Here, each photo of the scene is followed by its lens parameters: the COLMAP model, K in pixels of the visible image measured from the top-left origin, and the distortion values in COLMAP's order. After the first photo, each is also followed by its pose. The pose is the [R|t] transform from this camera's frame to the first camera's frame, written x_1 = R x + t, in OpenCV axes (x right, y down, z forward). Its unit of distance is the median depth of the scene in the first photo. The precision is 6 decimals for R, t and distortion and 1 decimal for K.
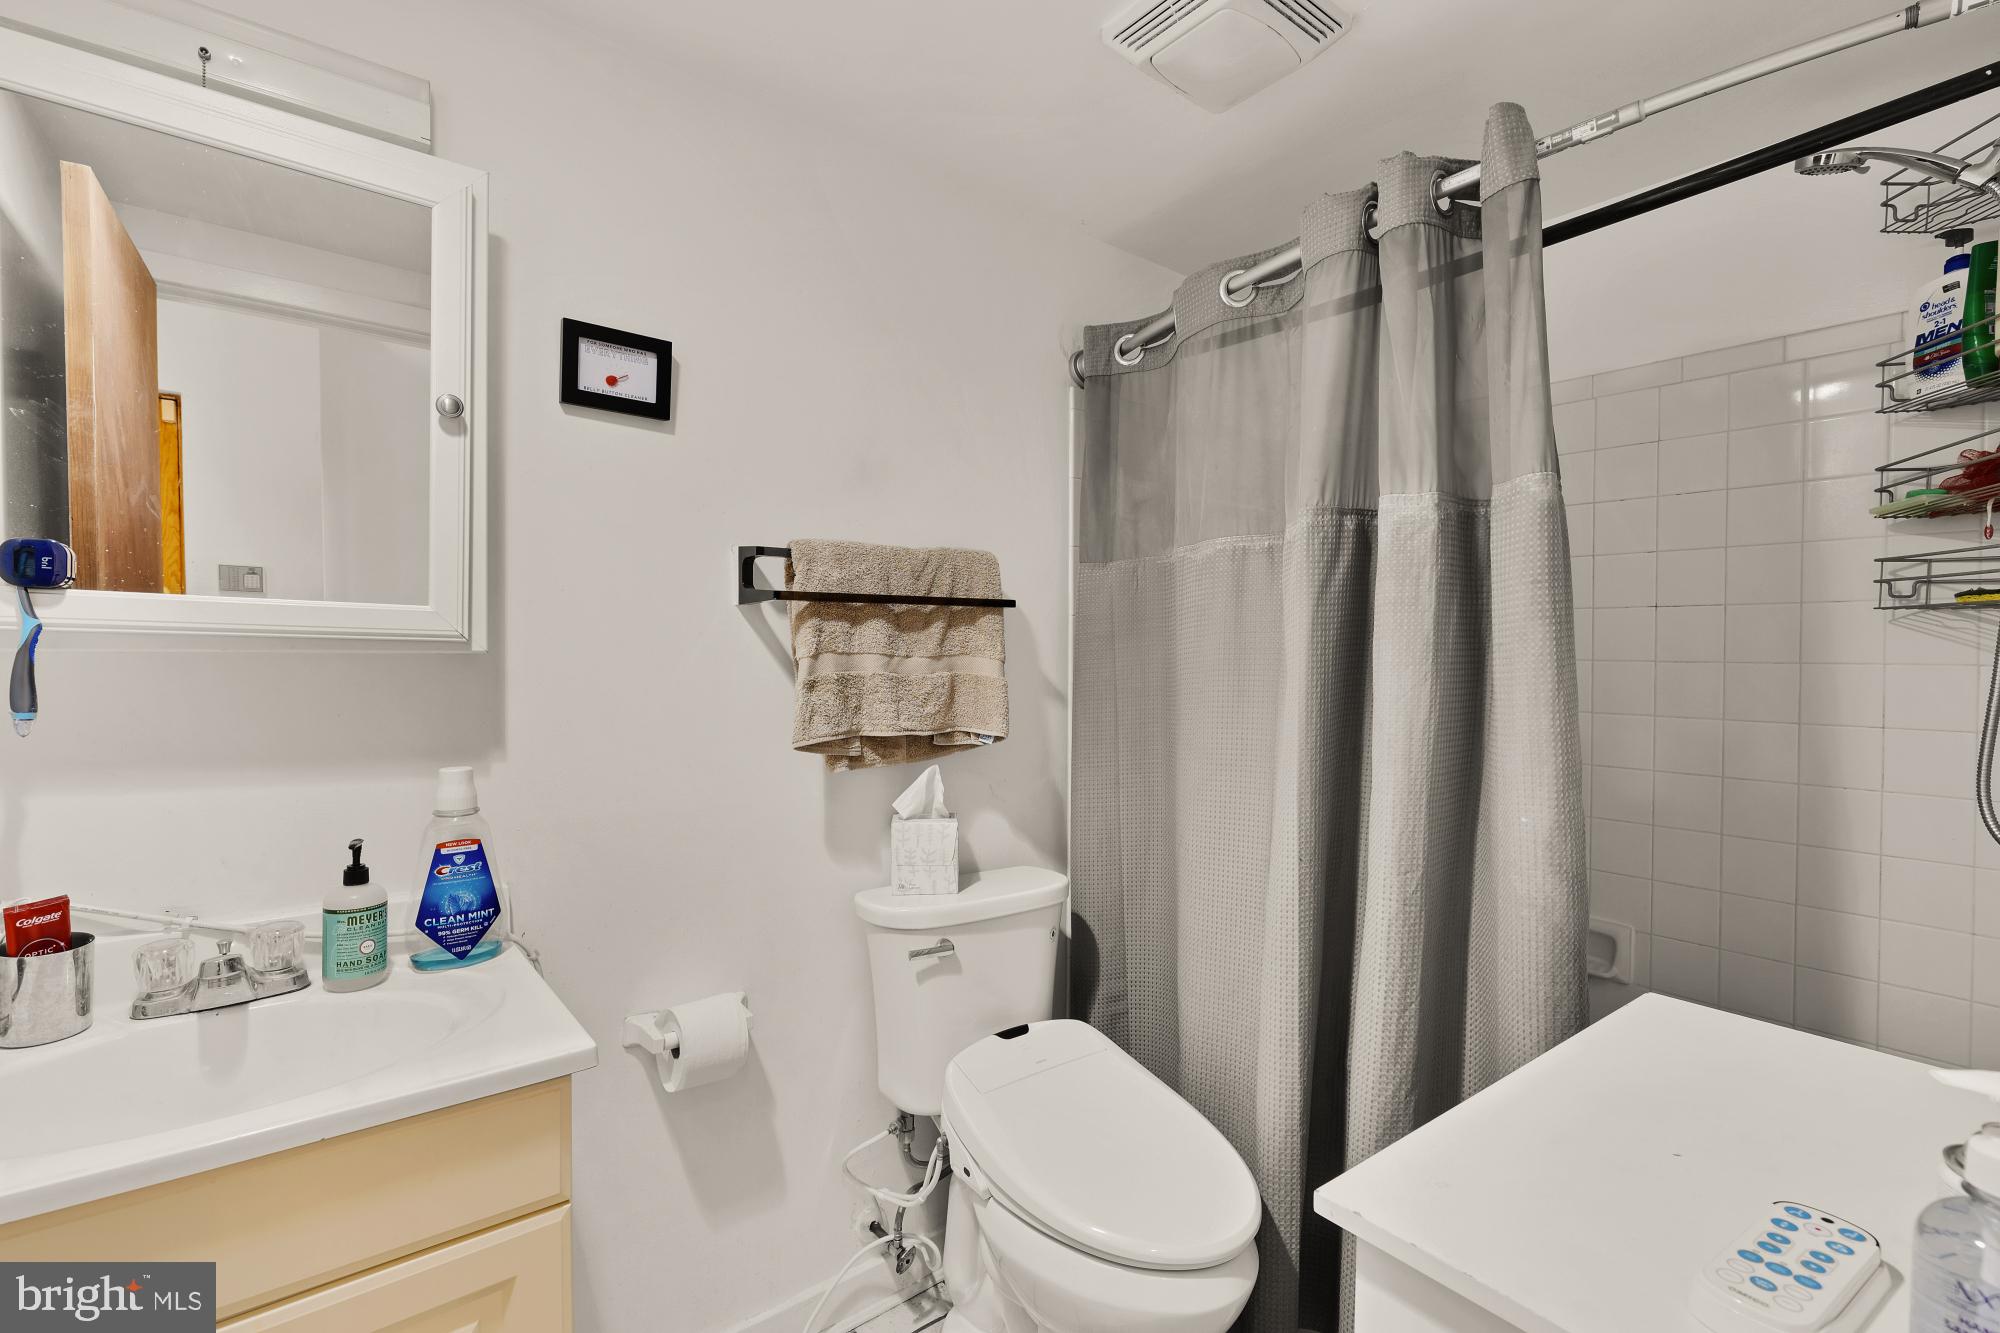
lens RADIAL K [[897.5, 0, 1004.5], [0, 897.5, 674.2], [0, 0, 1]] dist [0.010738, 0.000247]
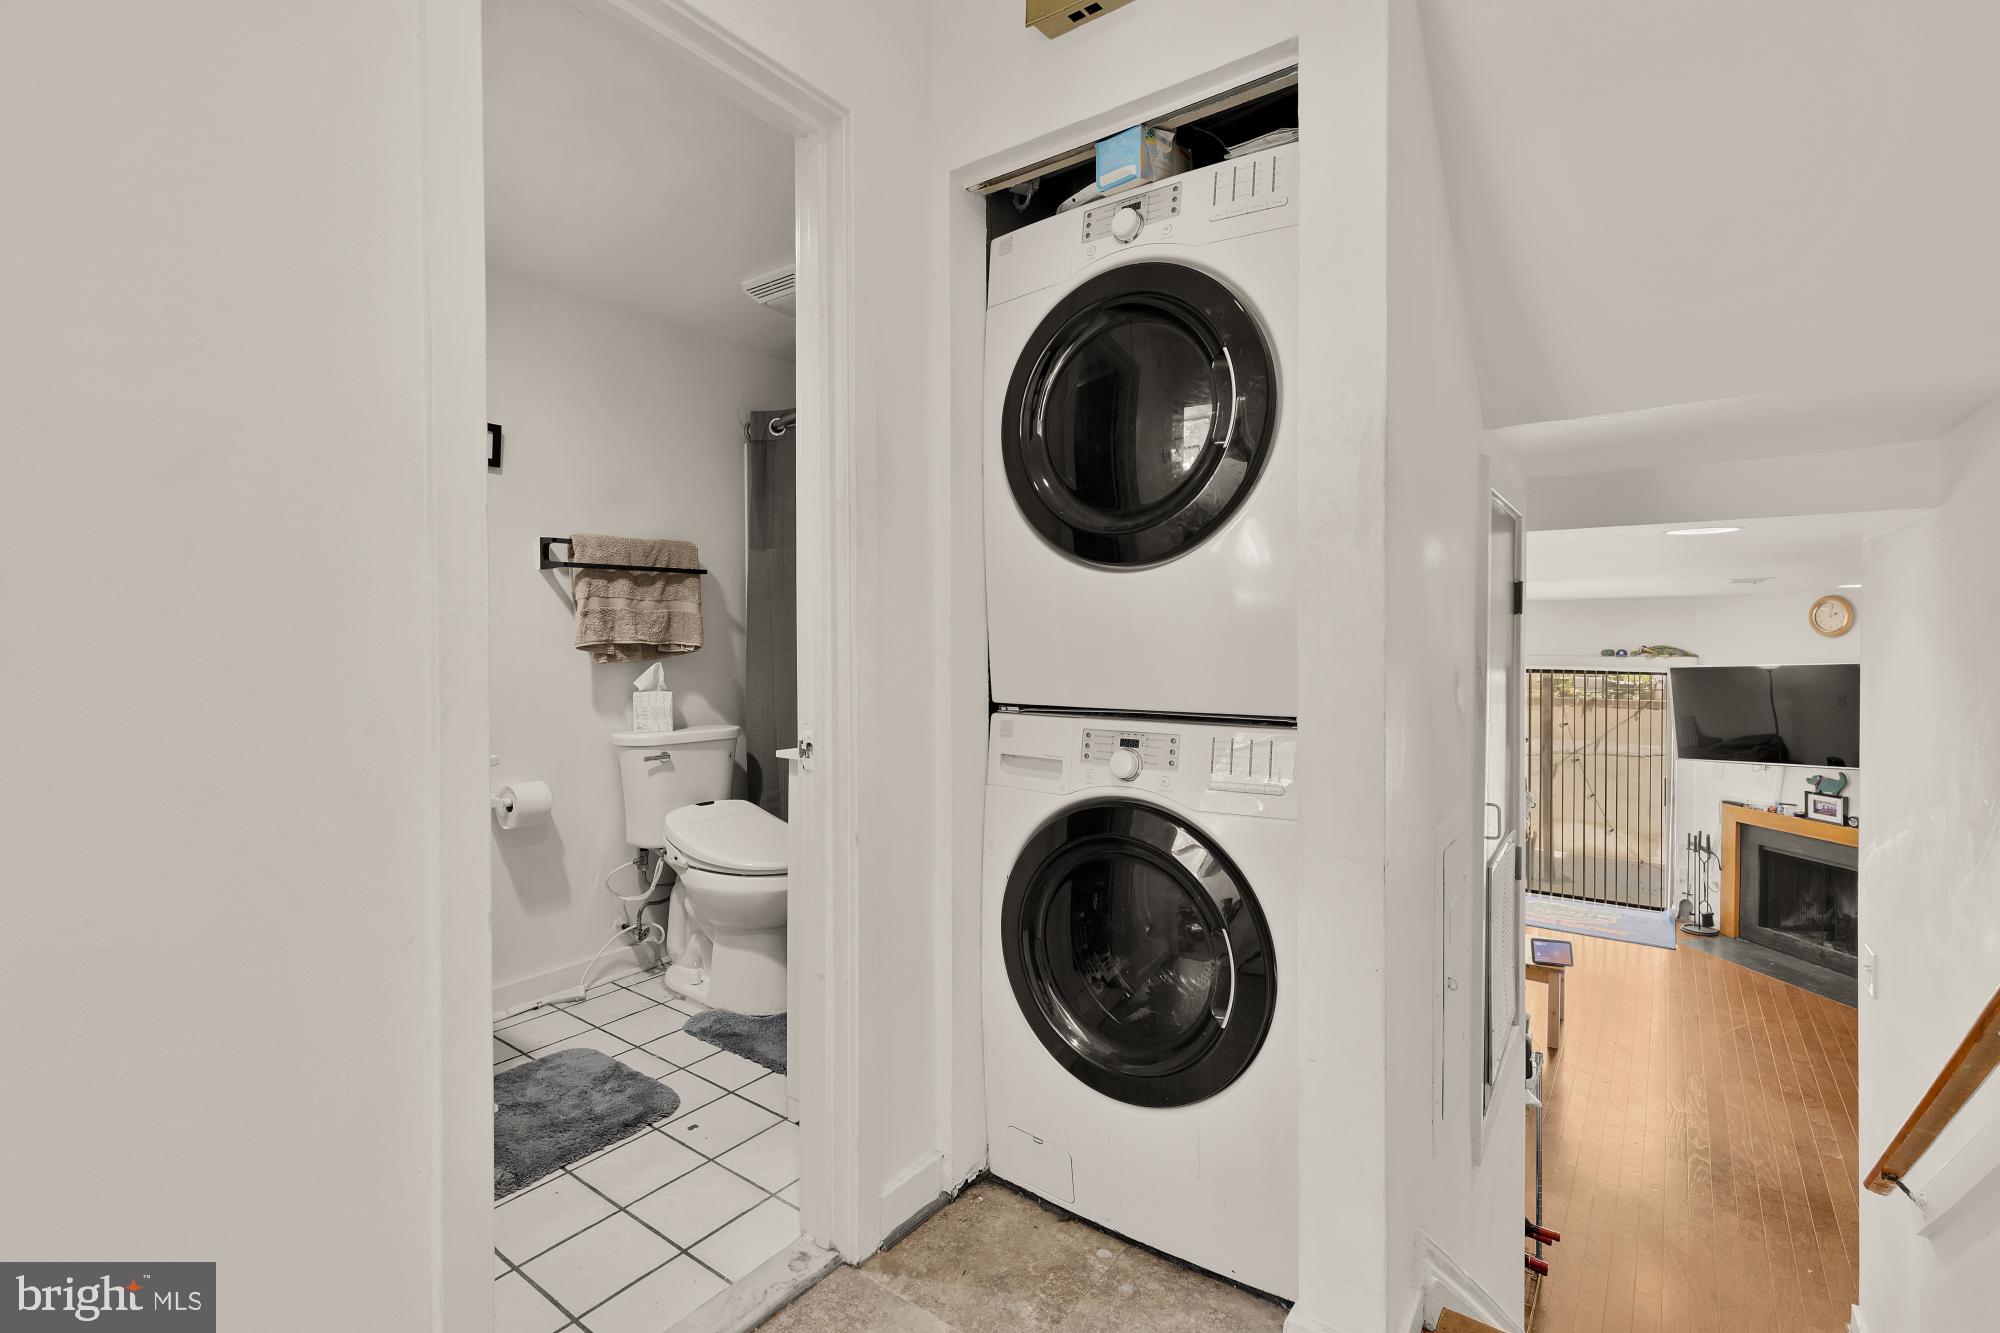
lens RADIAL K [[897.5, 0, 996.0], [0, 897.5, 650.1], [0, 0, 1]] dist [0.010738, 0.000247]
pose [[0.965313, -0.009426, 0.260925, 0.107448], [0.010421, 0.999943, -0.002433, 0.093141], [-0.260887, 0.005068, 0.965356, -0.932088]]
